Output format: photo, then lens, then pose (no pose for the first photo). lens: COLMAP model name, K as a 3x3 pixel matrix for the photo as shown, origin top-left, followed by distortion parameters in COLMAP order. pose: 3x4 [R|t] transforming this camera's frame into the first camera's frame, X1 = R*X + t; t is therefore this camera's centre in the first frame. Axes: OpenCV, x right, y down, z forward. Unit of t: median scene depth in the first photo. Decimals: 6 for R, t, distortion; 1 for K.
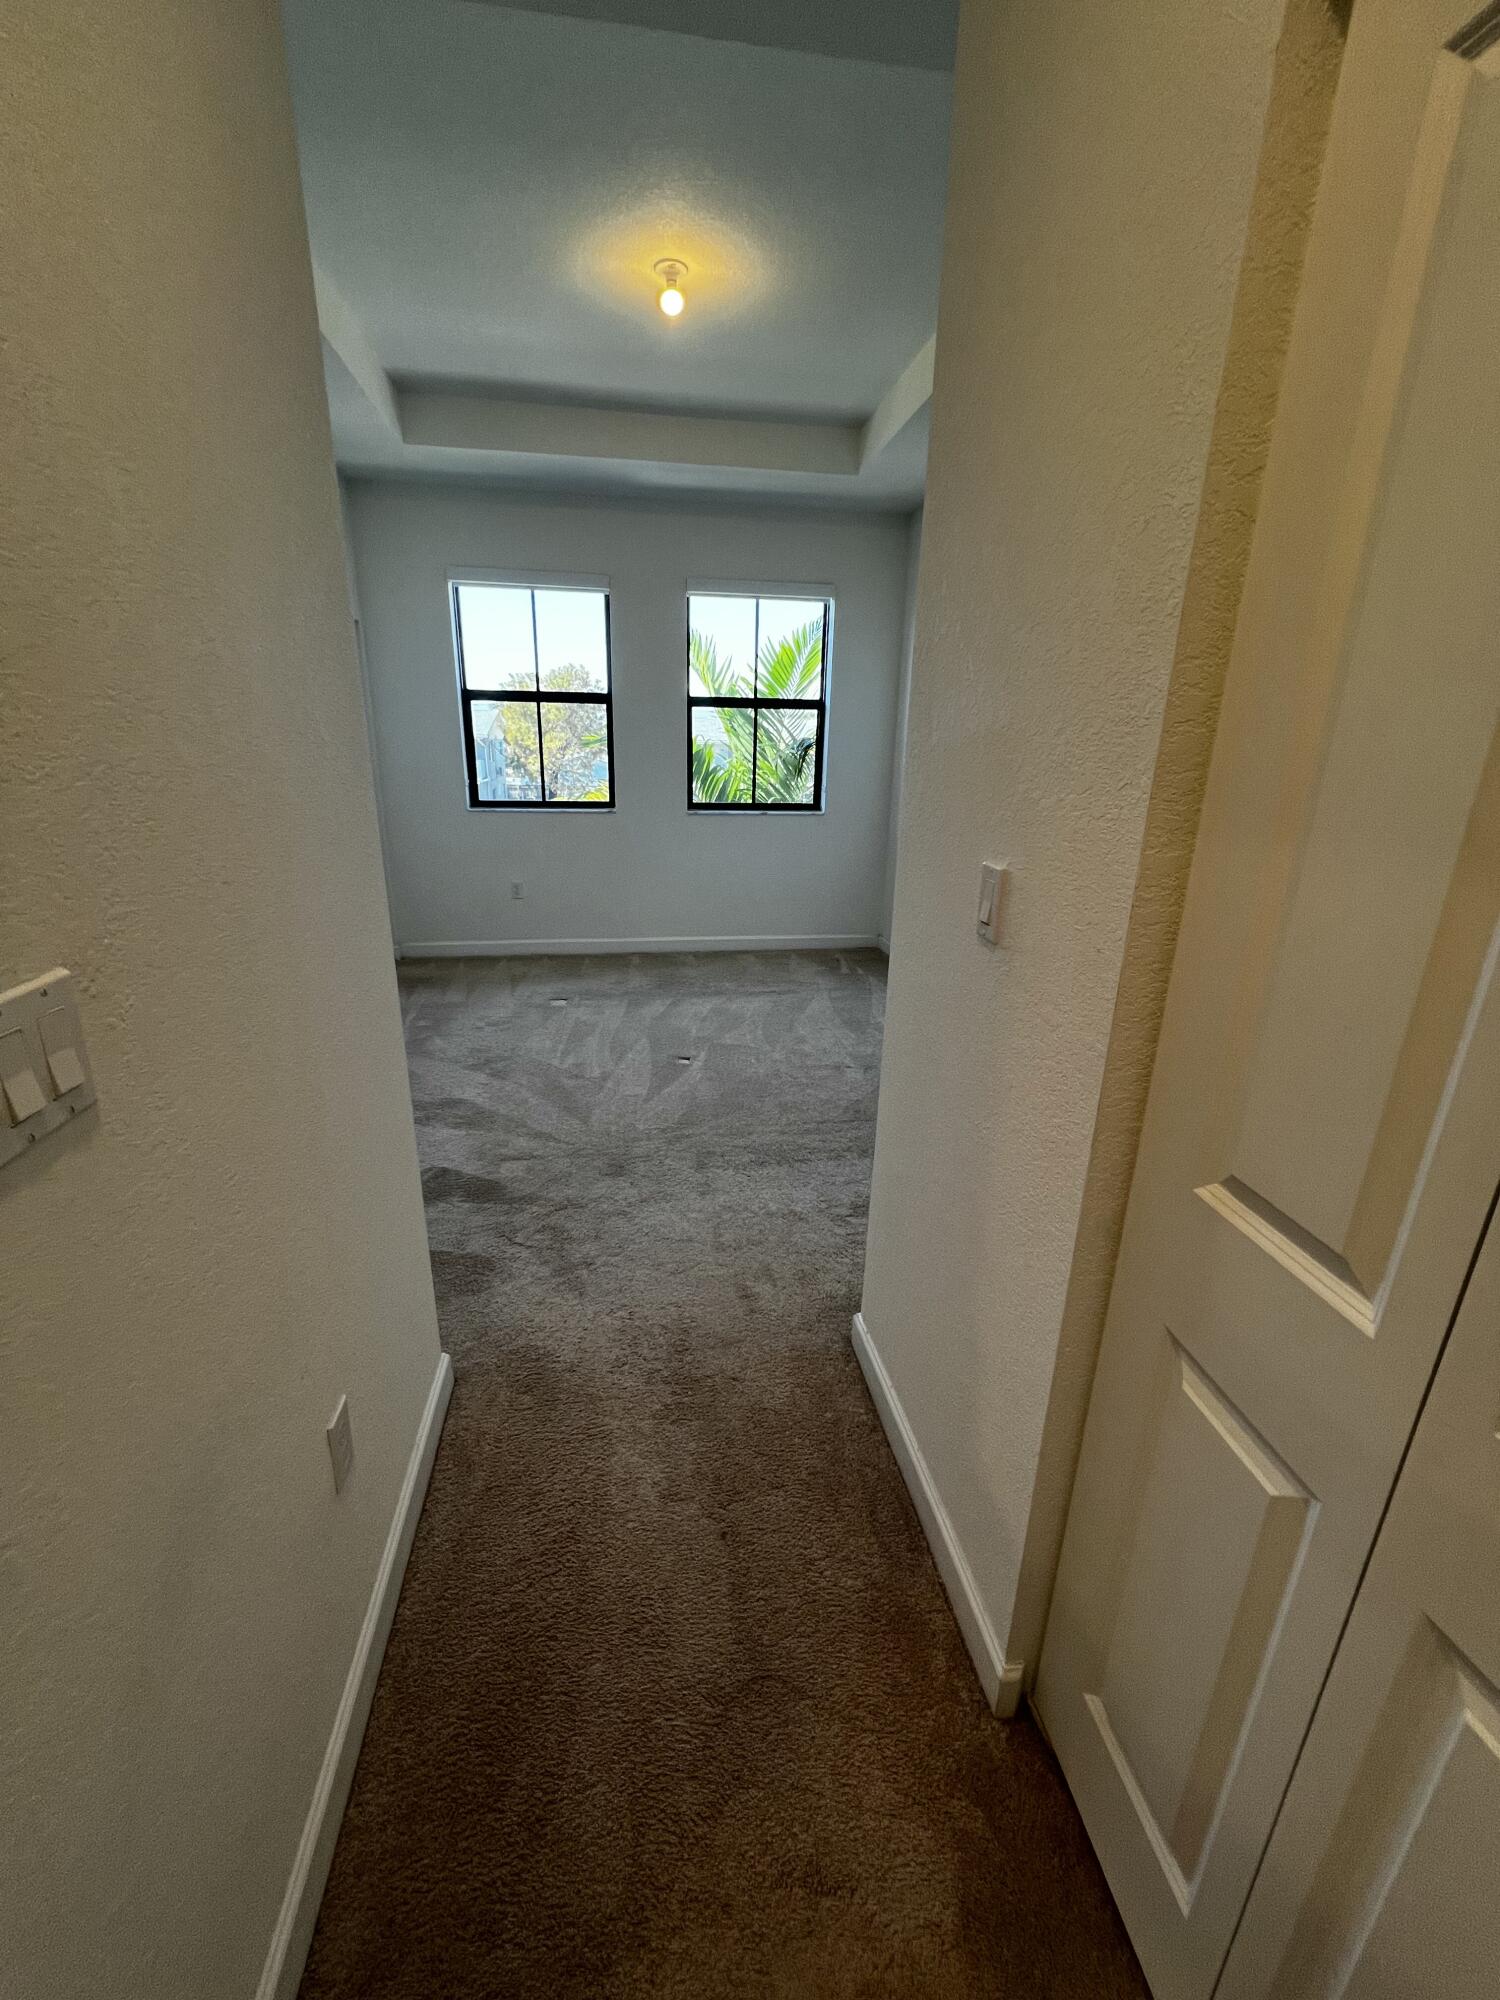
lens RADIAL K [[798.5, 0, 756.3], [0, 798.5, 991.3], [0, 0, 1]] dist [-0.000841, -0.000183]
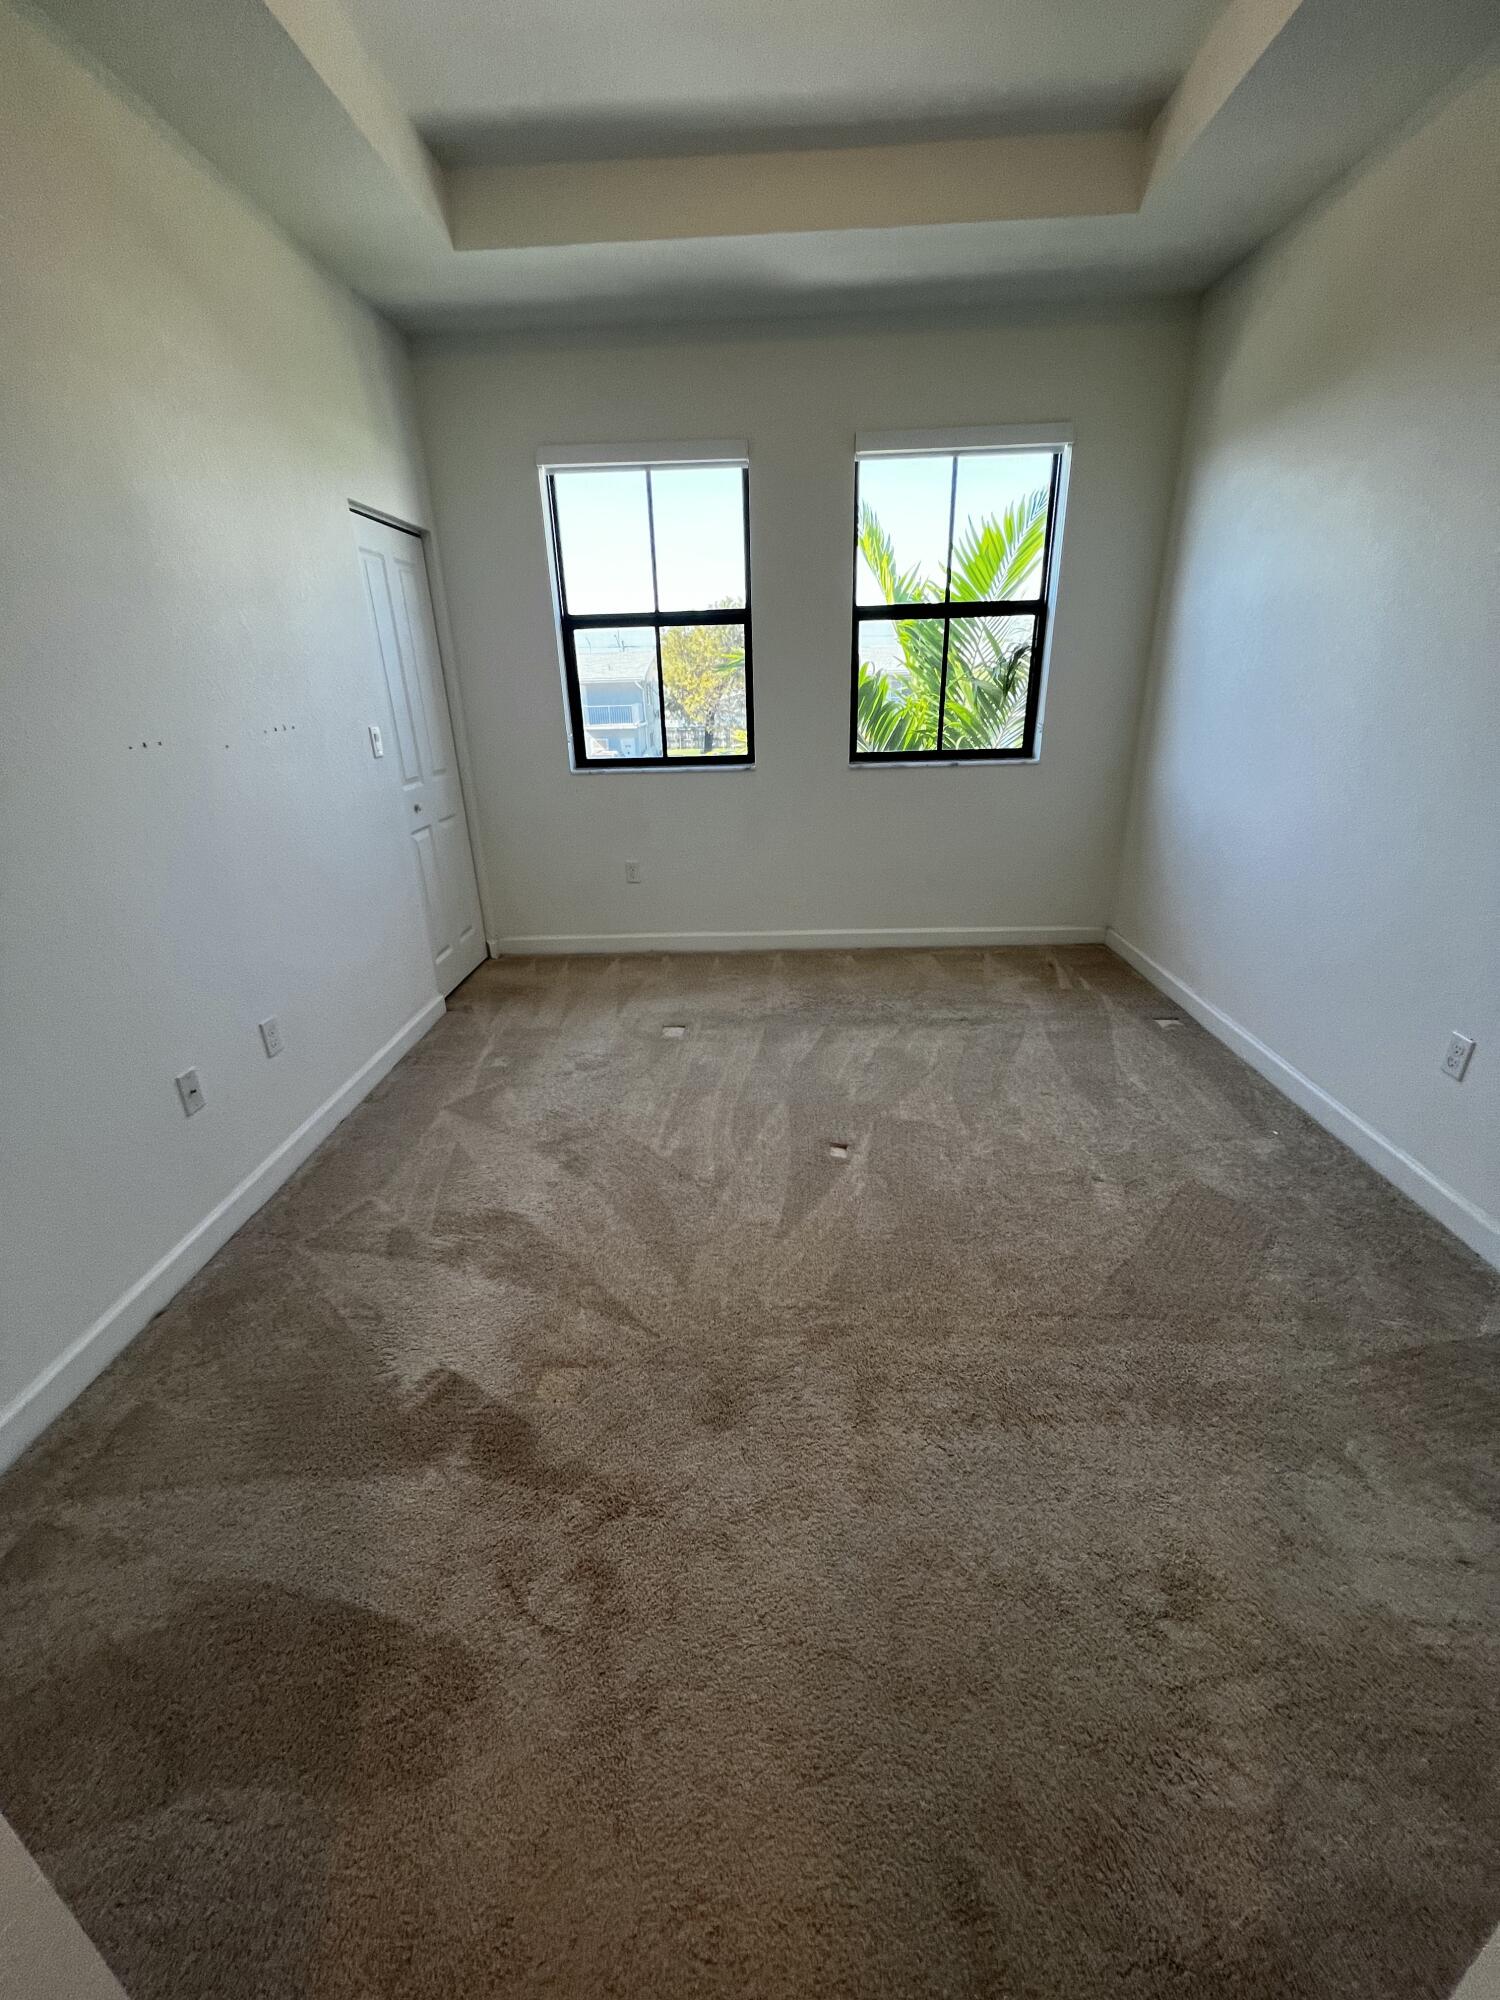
lens RADIAL K [[807.3, 0, 745.3], [0, 807.3, 995.1], [0, 0, 1]] dist [0.003787, 0.000710]
pose [[0.979079, 0.028114, -0.201531, -0.025767], [-0.013003, 0.997029, 0.075917, -0.074556], [0.203066, -0.071709, 0.976536, 0.251558]]
